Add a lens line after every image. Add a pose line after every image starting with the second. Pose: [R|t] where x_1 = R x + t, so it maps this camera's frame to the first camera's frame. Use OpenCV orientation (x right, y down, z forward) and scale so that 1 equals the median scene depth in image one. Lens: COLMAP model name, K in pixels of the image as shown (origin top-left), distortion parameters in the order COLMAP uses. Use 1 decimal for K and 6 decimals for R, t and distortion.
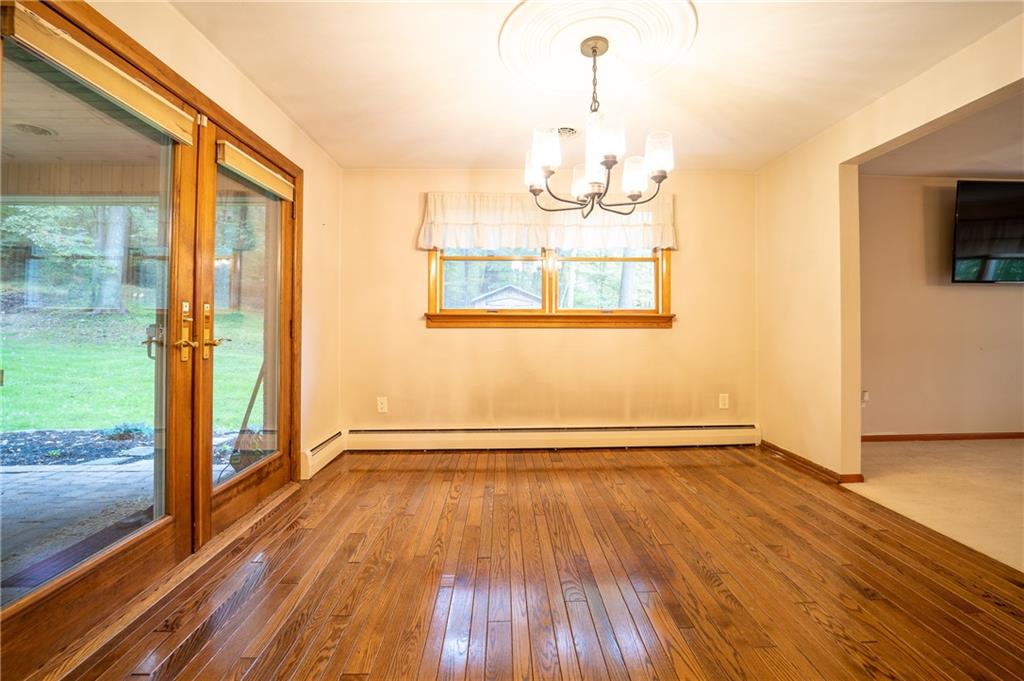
lens RADIAL K [[425.6, 0, 509.7], [0, 425.6, 320.4], [0, 0, 1]] dist [-0.021417, -0.000803]
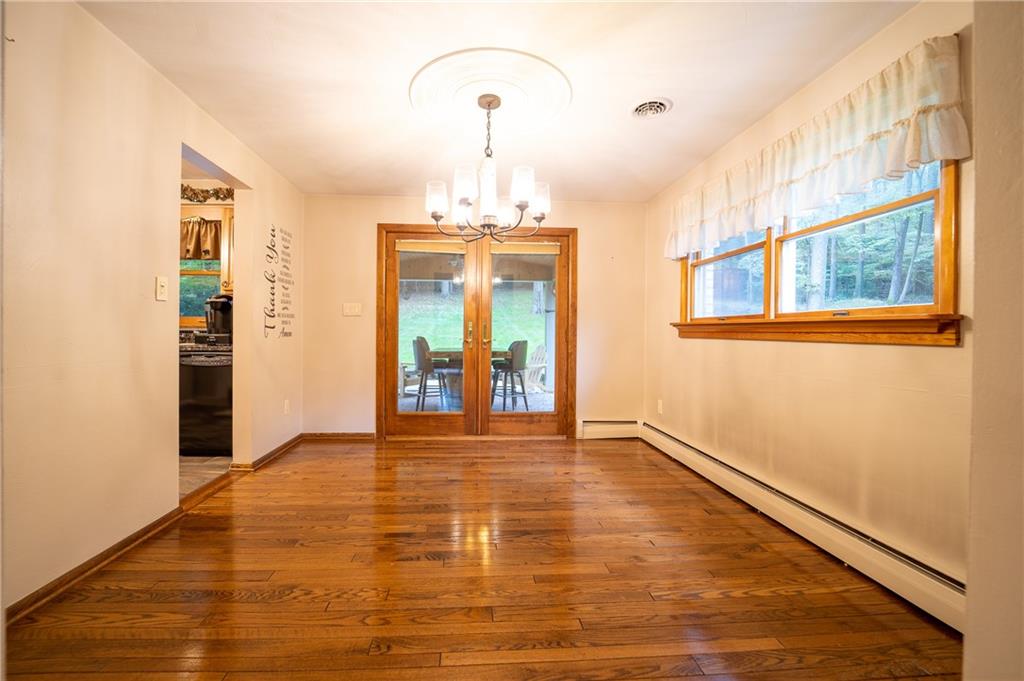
lens RADIAL K [[431.1, 0, 514.4], [0, 431.1, 339.1], [0, 0, 1]] dist [-0.020520, -0.000623]
pose [[0.057347, 0.015498, -0.998234, 0.949985], [0.001237, 0.999878, 0.015594, 0.005292], [0.998354, -0.002129, 0.057321, 0.663752]]
